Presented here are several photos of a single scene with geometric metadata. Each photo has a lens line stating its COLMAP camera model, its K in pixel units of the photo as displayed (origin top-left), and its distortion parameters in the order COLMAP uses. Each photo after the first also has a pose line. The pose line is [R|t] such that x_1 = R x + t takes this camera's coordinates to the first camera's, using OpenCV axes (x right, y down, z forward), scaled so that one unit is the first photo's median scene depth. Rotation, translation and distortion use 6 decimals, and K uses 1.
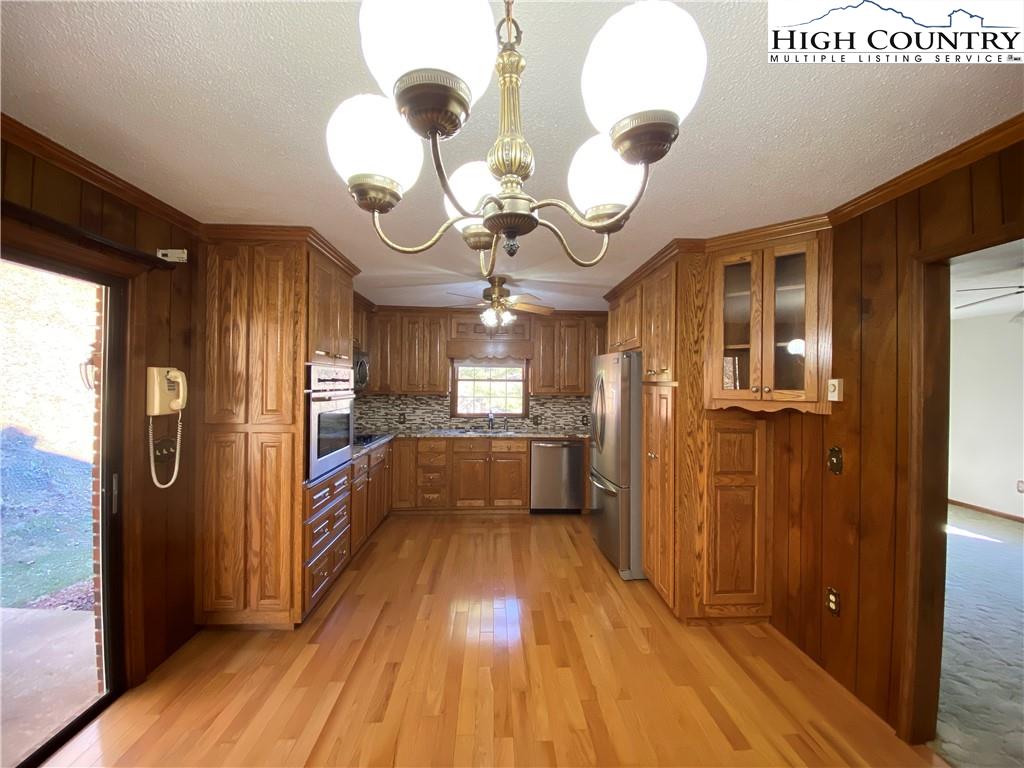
lens RADIAL K [[411.2, 0, 521.7], [0, 411.2, 382.9], [0, 0, 1]] dist [0.027380, -0.026344]
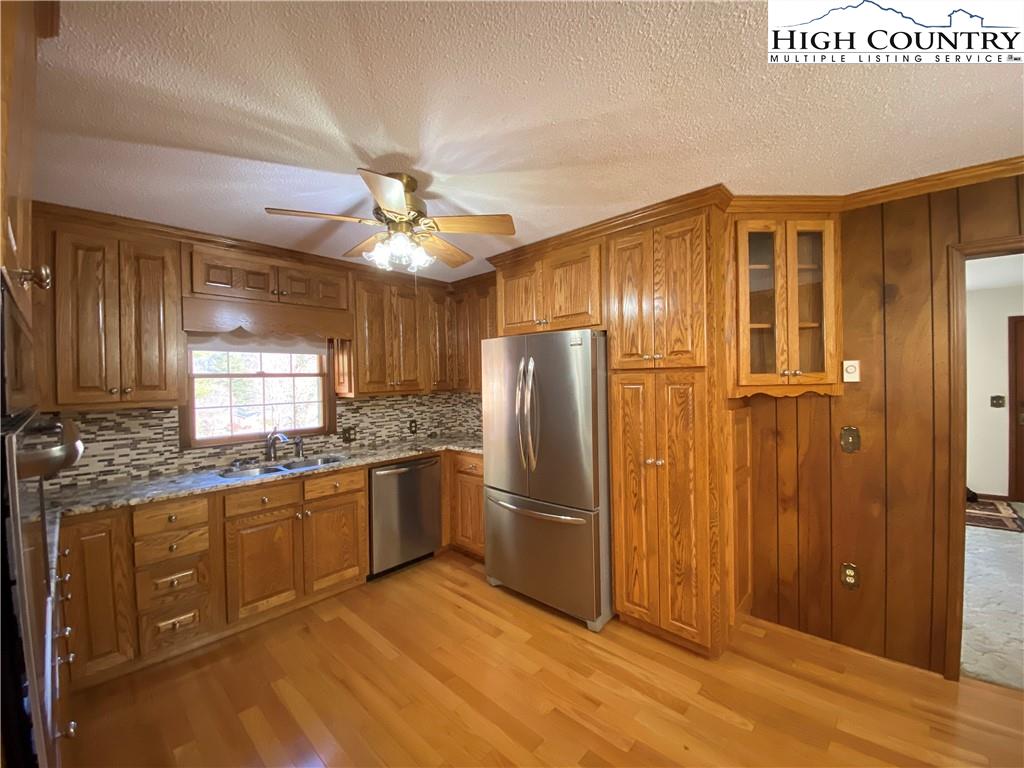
lens RADIAL K [[411.2, 0, 521.7], [0, 411.2, 382.9], [0, 0, 1]] dist [0.027380, -0.026344]
pose [[0.719190, -0.033778, 0.693992, -0.250503], [0.026469, 0.999424, 0.021215, 0.001371], [-0.694310, 0.003112, 0.719670, 0.382540]]
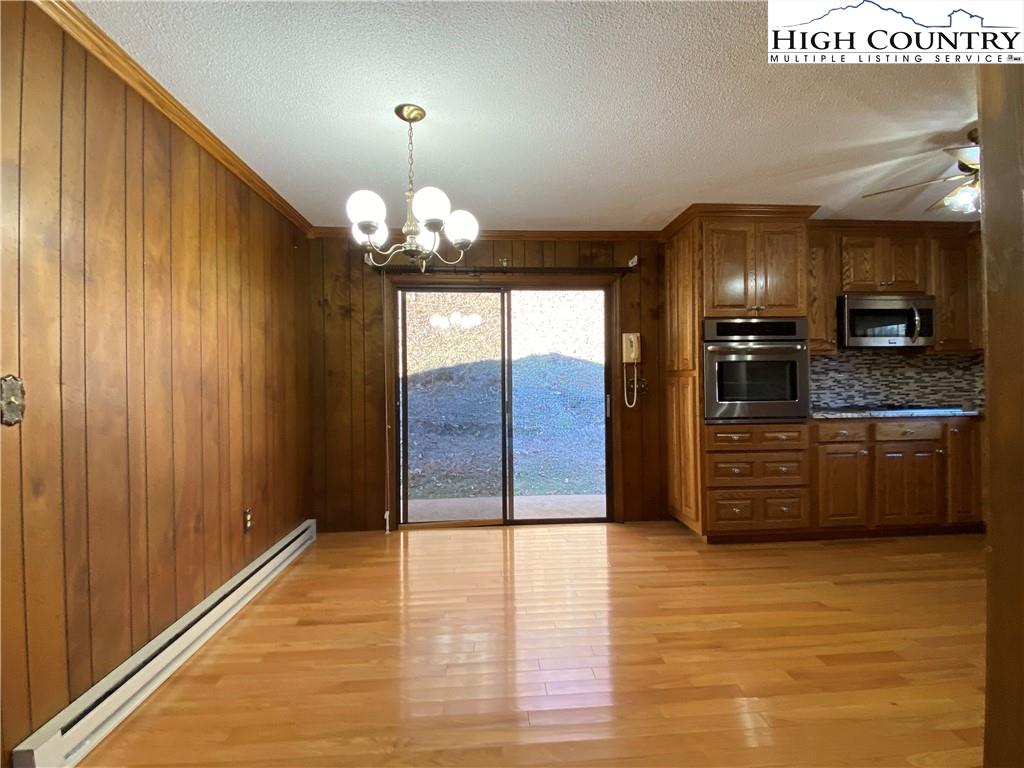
lens RADIAL K [[497.3, 0, 512.0], [0, 497.3, 384.0], [0, 0, 1]] dist [0.001444, -0.018817]
pose [[-0.014104, -0.013991, -0.999803, 0.482734], [0.013992, 0.999801, -0.014189, 0.081686], [0.999803, -0.014189, -0.013905, 0.253066]]
